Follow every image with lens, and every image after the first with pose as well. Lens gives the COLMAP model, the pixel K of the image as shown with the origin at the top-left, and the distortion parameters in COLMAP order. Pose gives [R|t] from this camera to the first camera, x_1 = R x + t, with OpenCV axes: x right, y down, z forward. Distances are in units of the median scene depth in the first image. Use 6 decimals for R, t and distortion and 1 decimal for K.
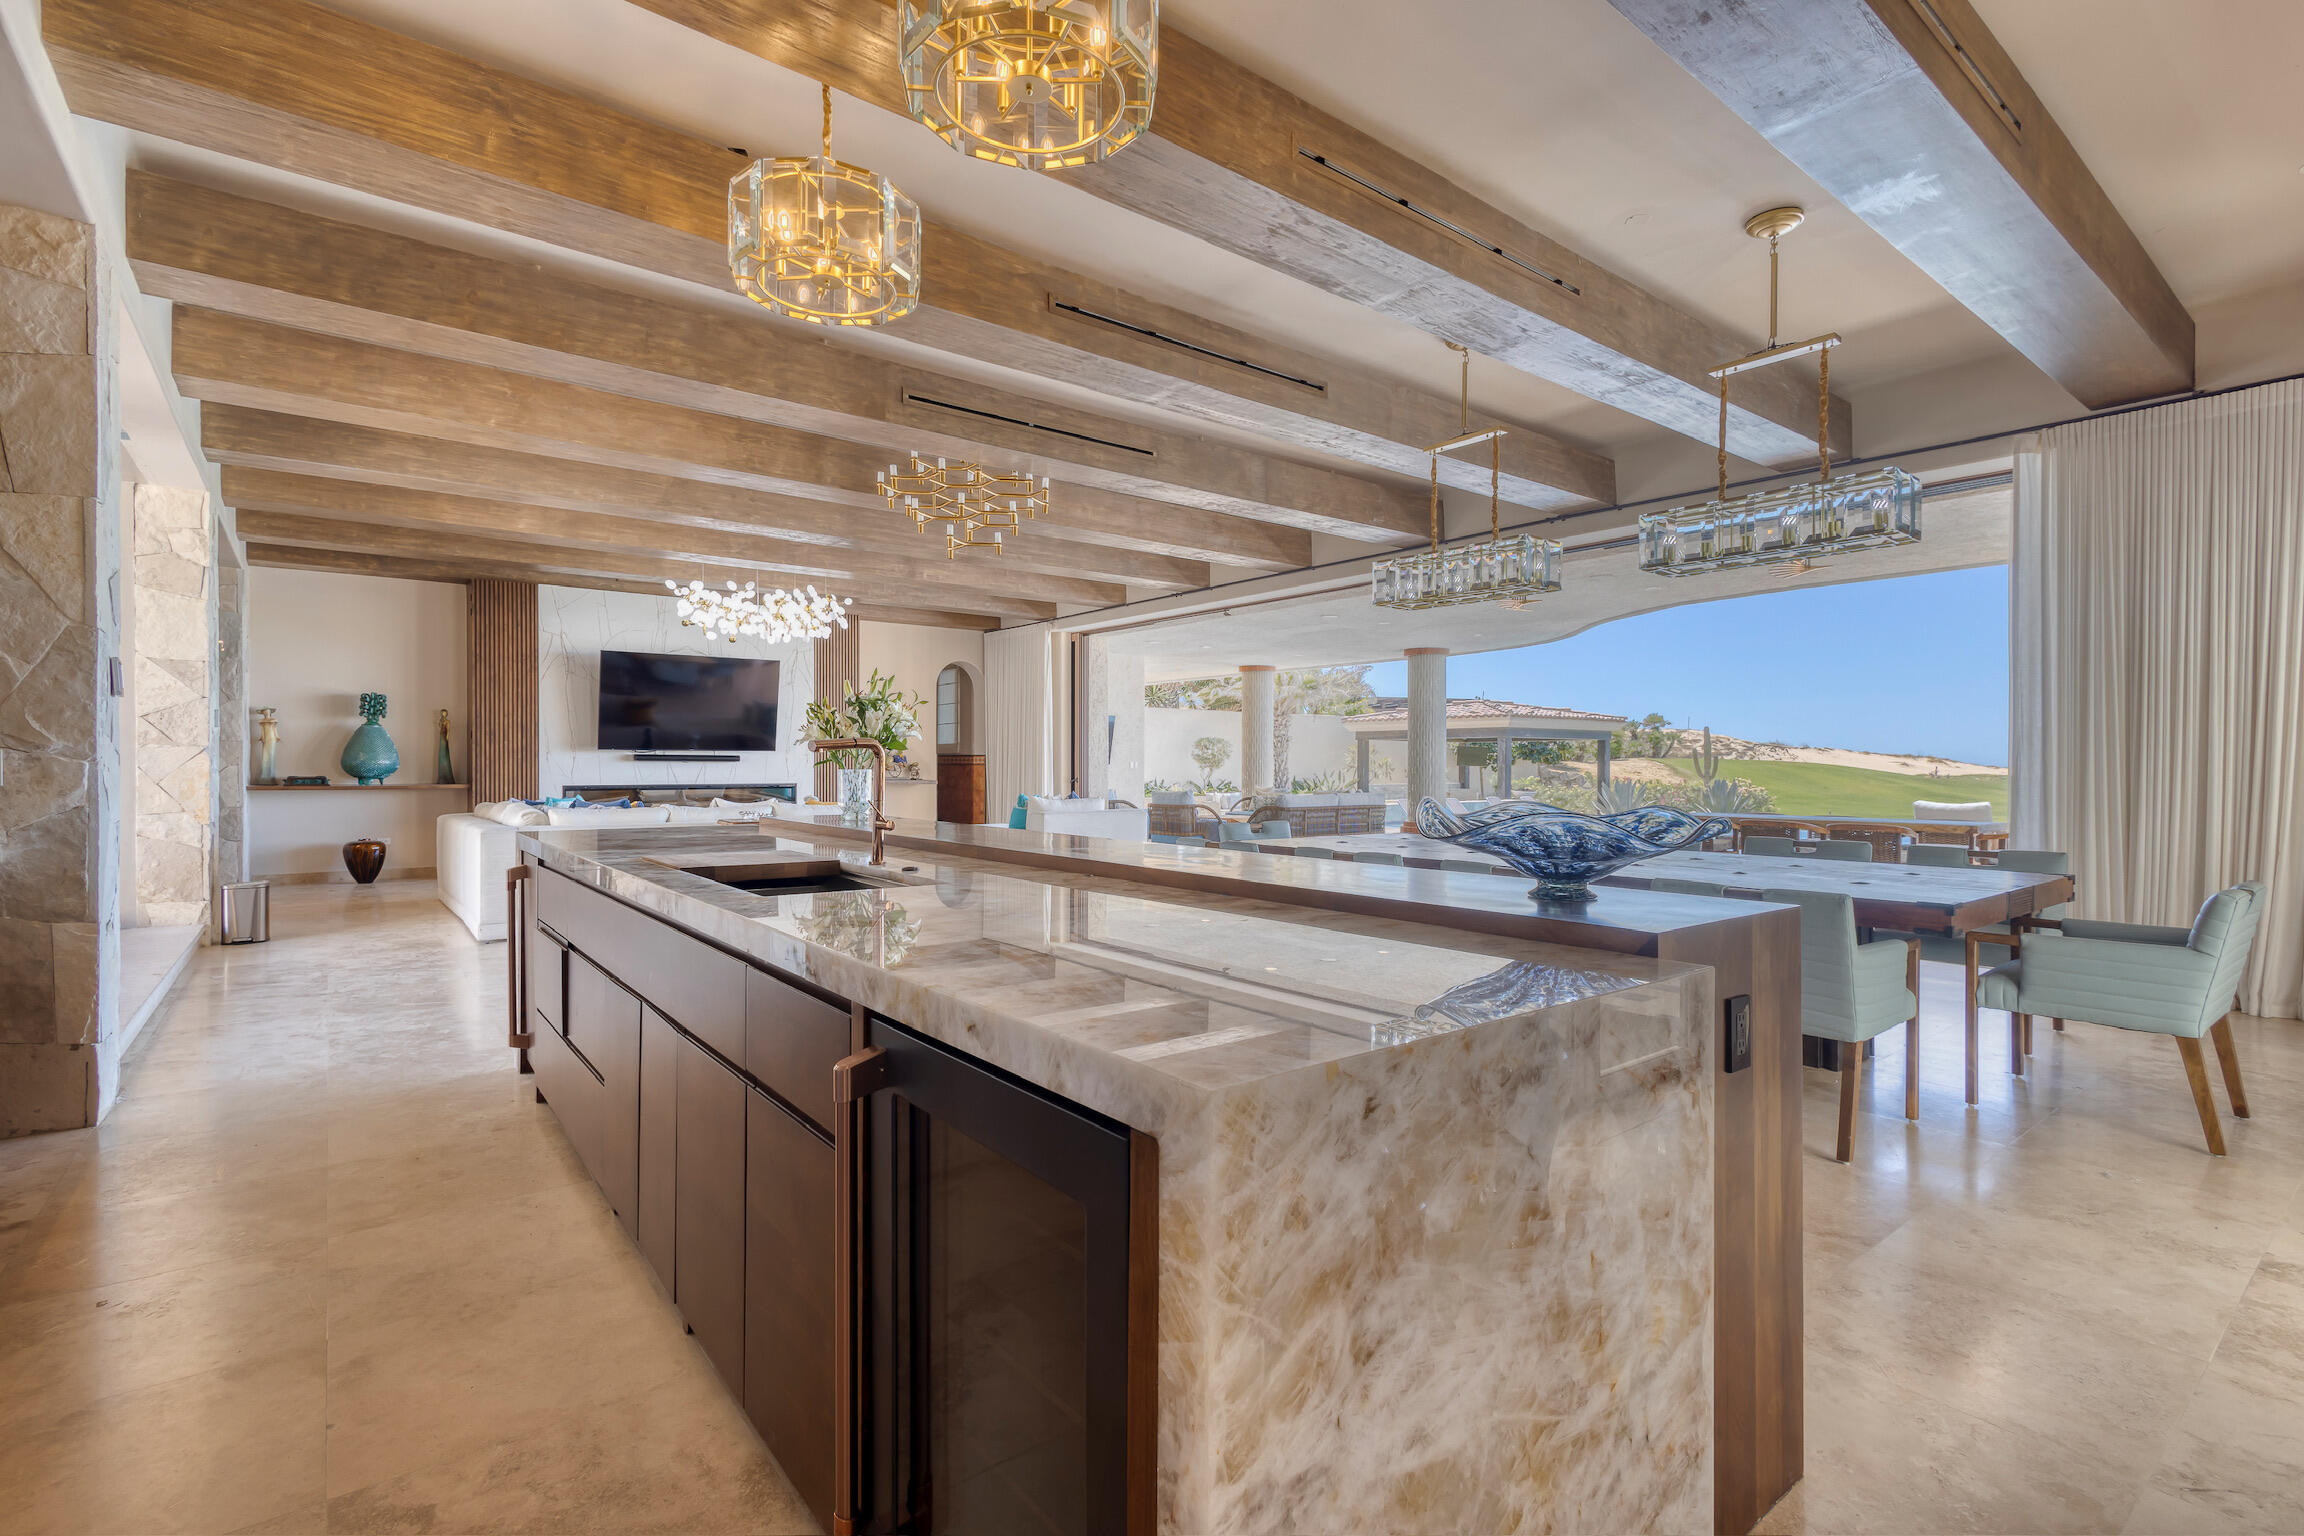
lens RADIAL K [[1044.9, 0, 1148.1], [0, 1044.9, 768.4], [0, 0, 1]] dist [0.007918, -0.000970]
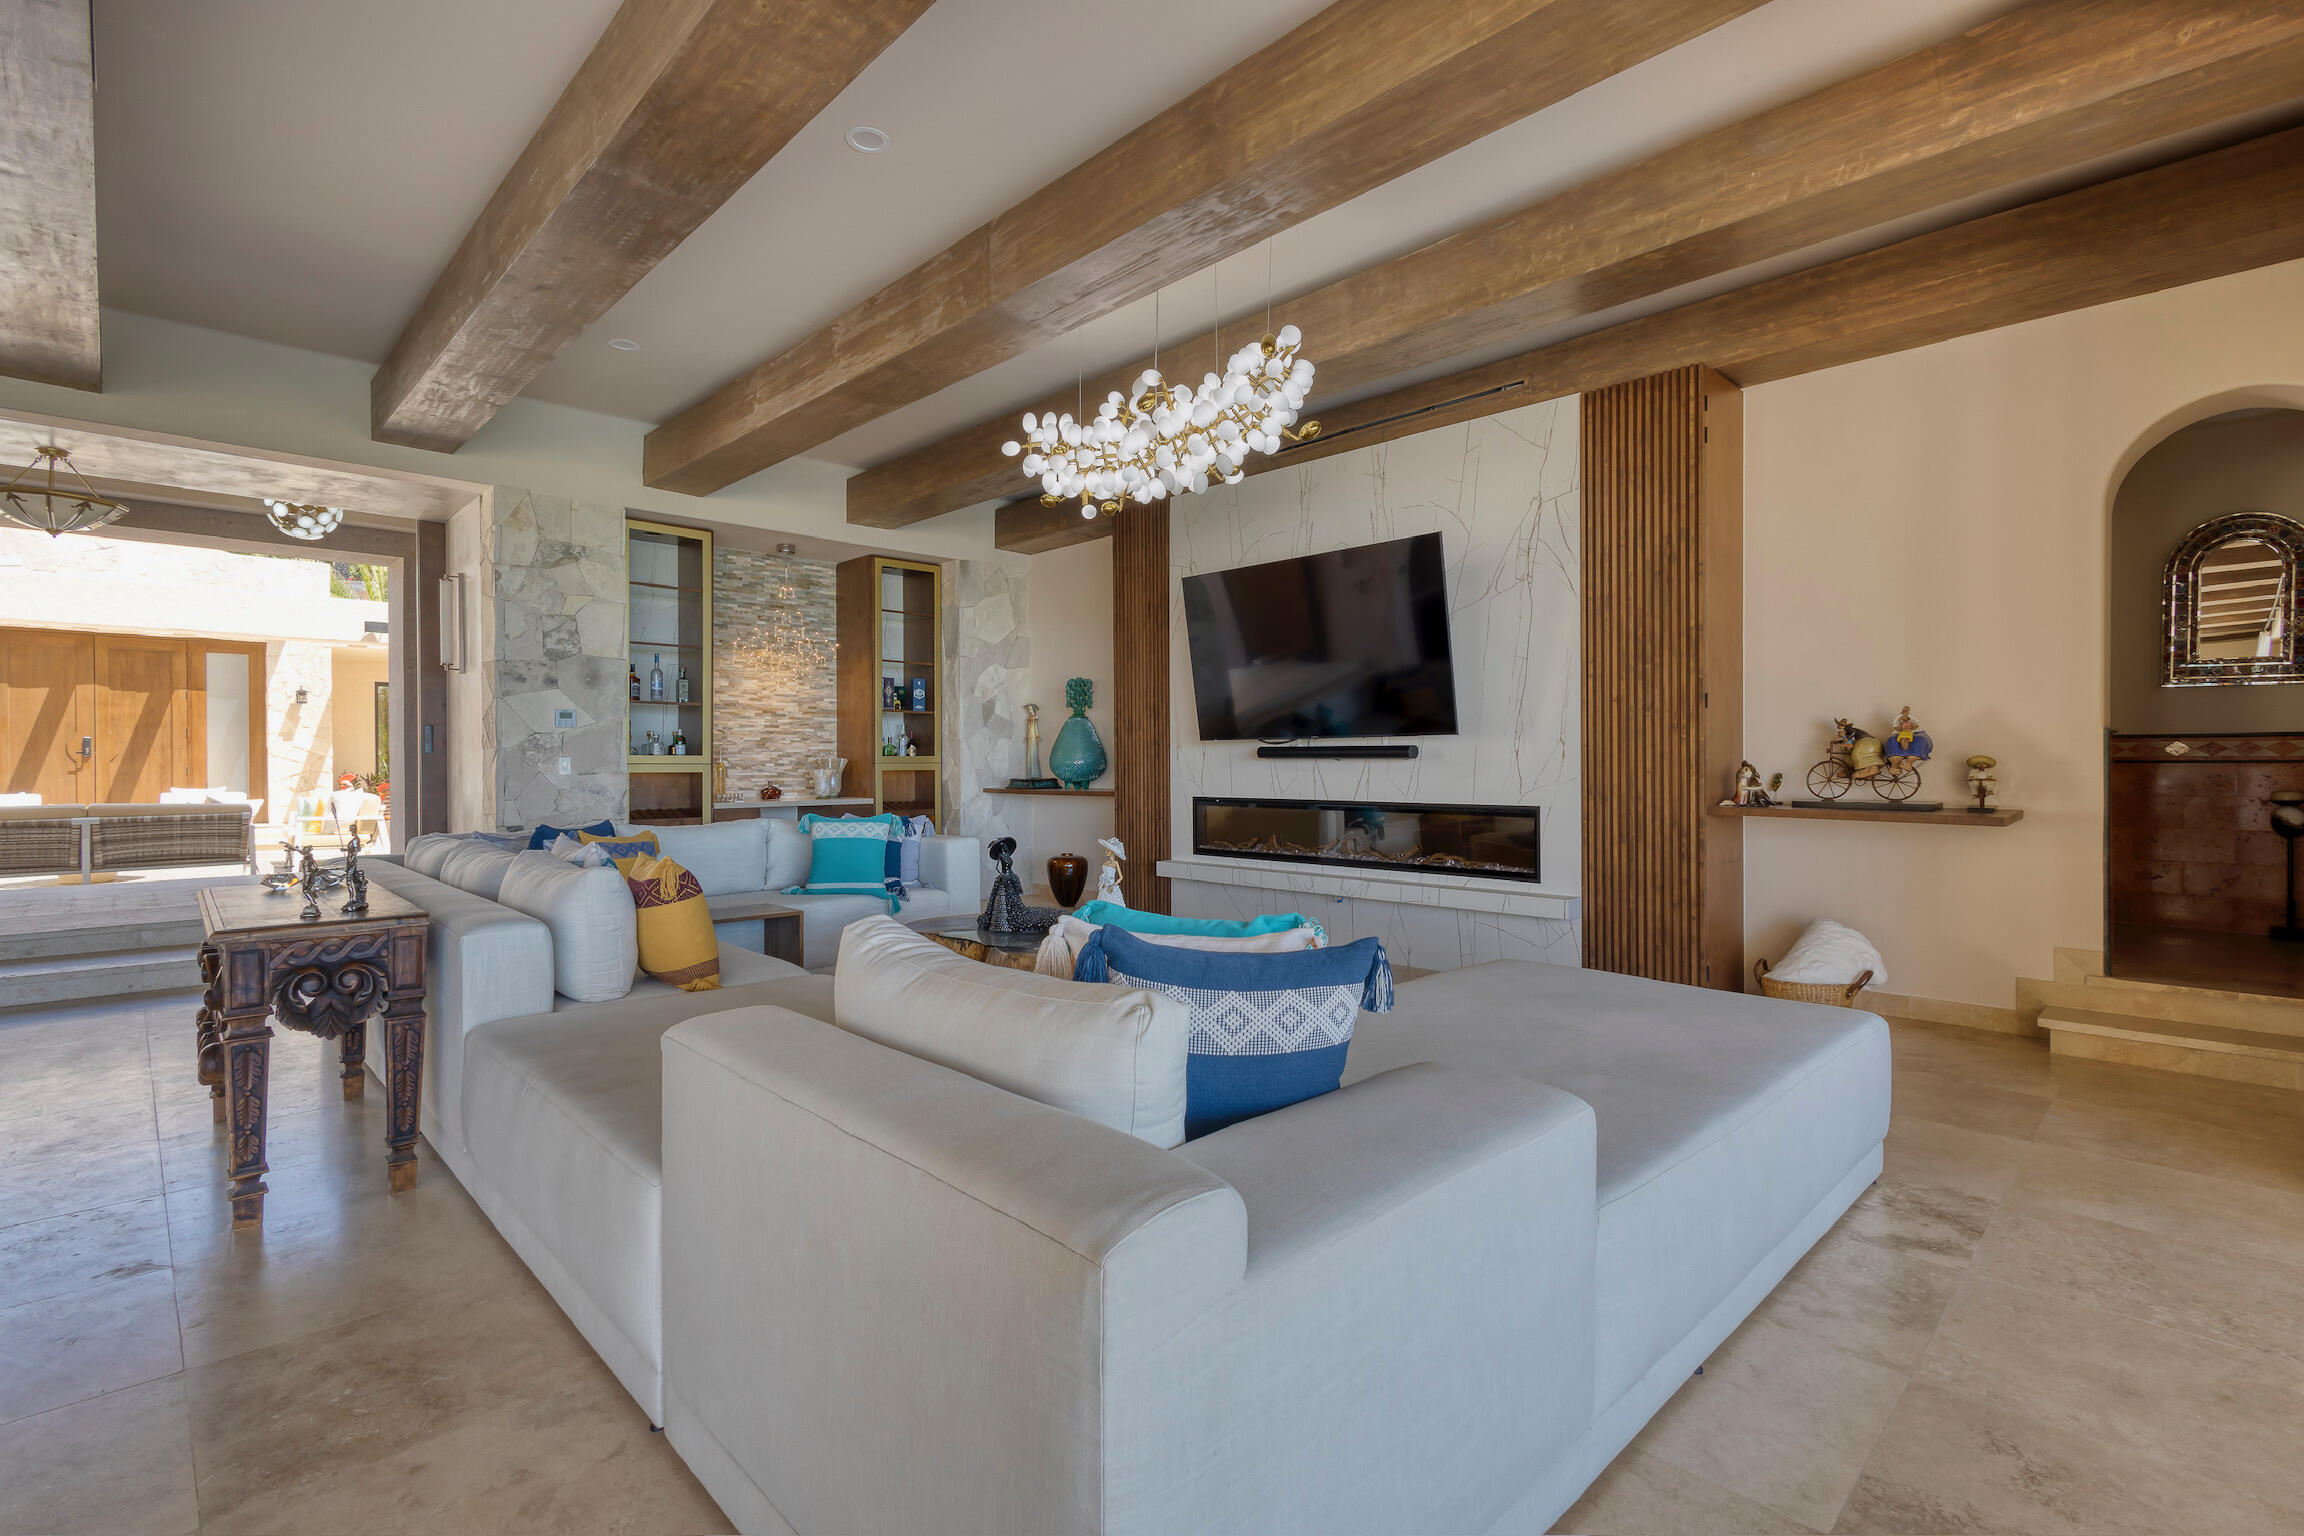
lens RADIAL K [[1044.9, 0, 1148.1], [0, 1044.9, 768.4], [0, 0, 1]] dist [0.007918, -0.000970]
pose [[0.120229, 0.003000, -0.992742, 0.085742], [-0.002826, 0.999992, 0.002680, -0.003139], [0.992742, 0.002484, 0.120237, 0.946443]]
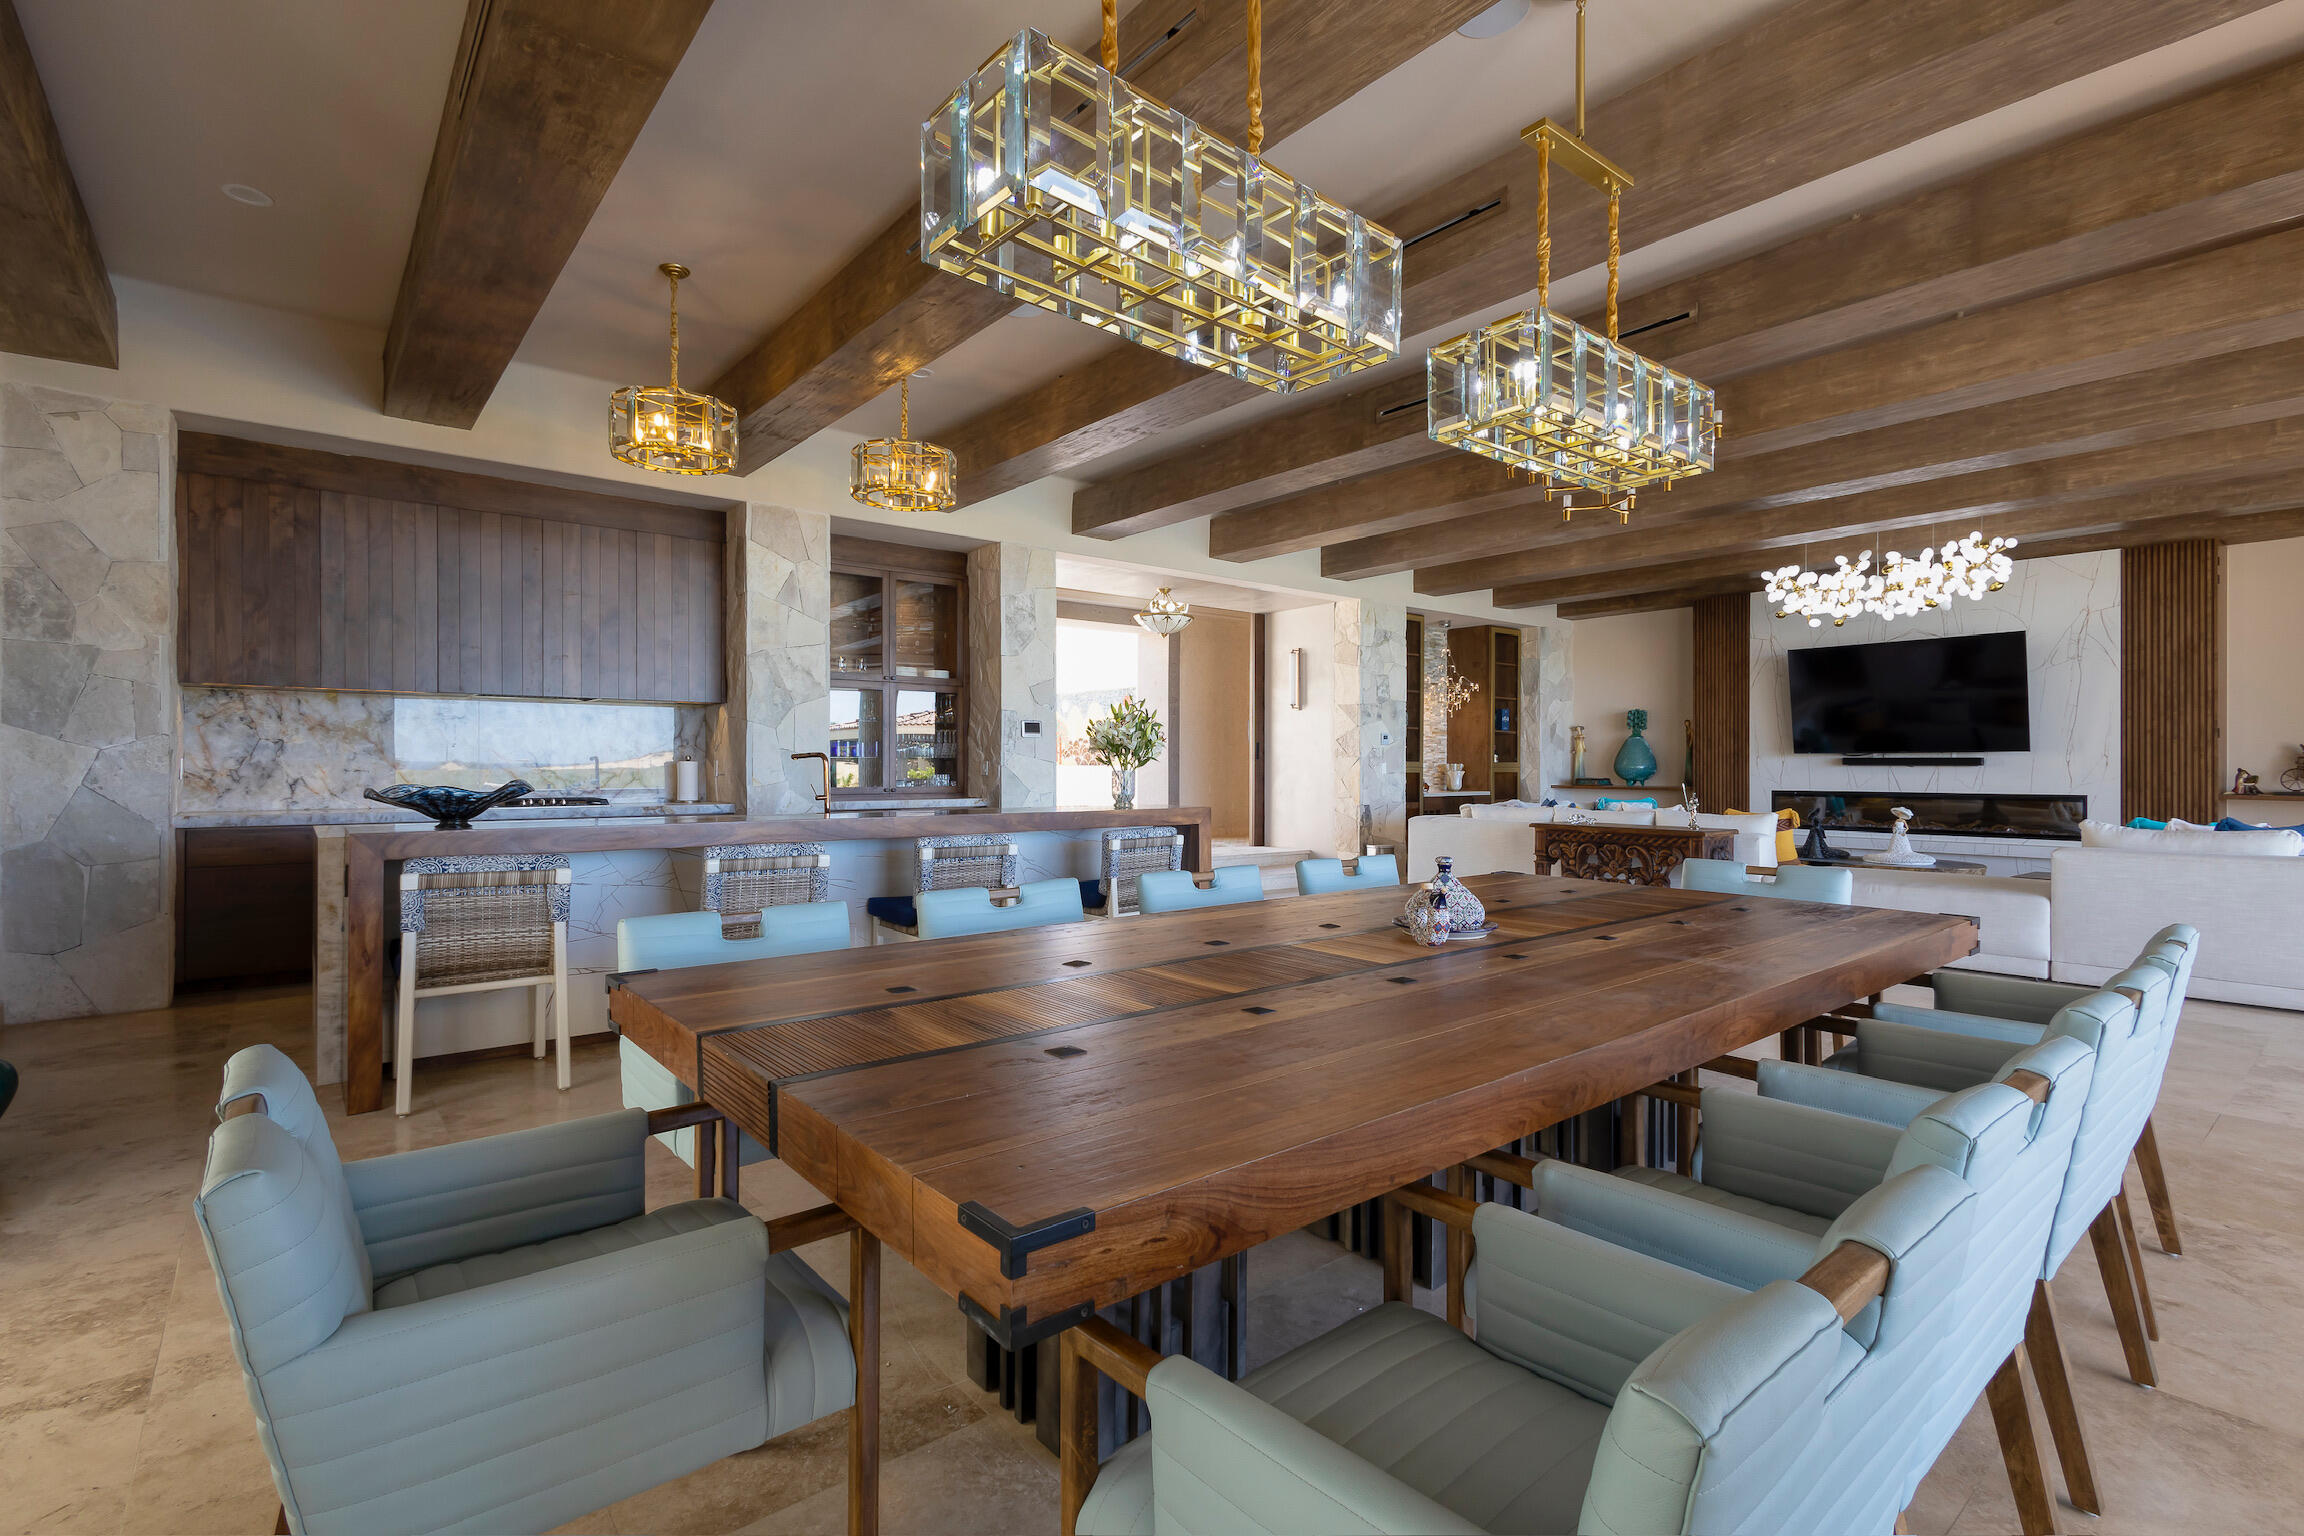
lens RADIAL K [[1044.9, 0, 1148.1], [0, 1044.9, 768.4], [0, 0, 1]] dist [0.007918, -0.000970]
pose [[0.030610, -0.000770, -0.999531, 0.436046], [-0.006592, 0.999978, -0.000973, 0.000517], [0.999510, 0.006619, 0.030604, 0.401739]]
